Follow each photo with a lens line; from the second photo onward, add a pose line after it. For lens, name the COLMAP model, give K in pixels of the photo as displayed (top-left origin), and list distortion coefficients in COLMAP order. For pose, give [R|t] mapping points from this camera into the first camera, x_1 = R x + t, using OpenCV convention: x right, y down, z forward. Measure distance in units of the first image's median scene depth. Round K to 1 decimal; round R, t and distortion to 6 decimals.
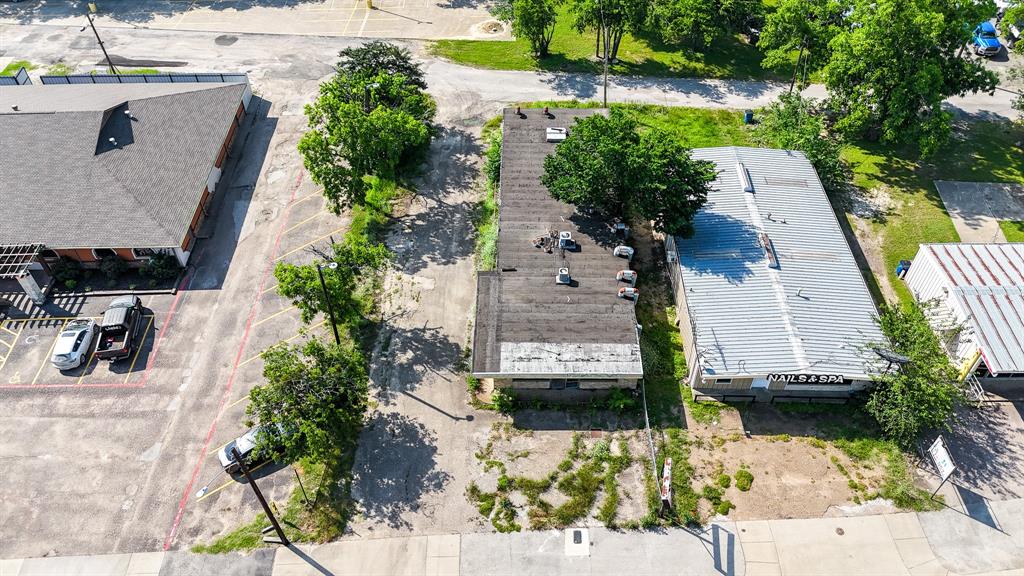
lens RADIAL K [[746.1, 0, 512.0], [0, 746.1, 288.0], [0, 0, 1]] dist [-0.002295, 0.003098]
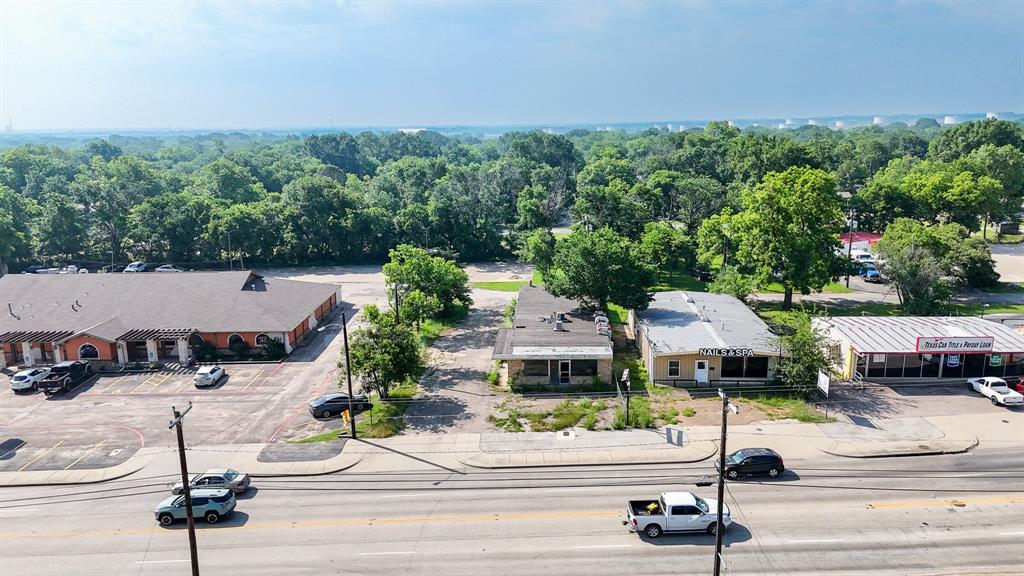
lens RADIAL K [[746.1, 0, 512.0], [0, 746.1, 288.0], [0, 0, 1]] dist [-0.002295, 0.003098]
pose [[0.999198, -0.000927, -0.040036, 0.039508], [-0.021125, 0.837123, -0.546607, 0.781060], [0.034022, 0.547014, 0.836432, -0.268360]]
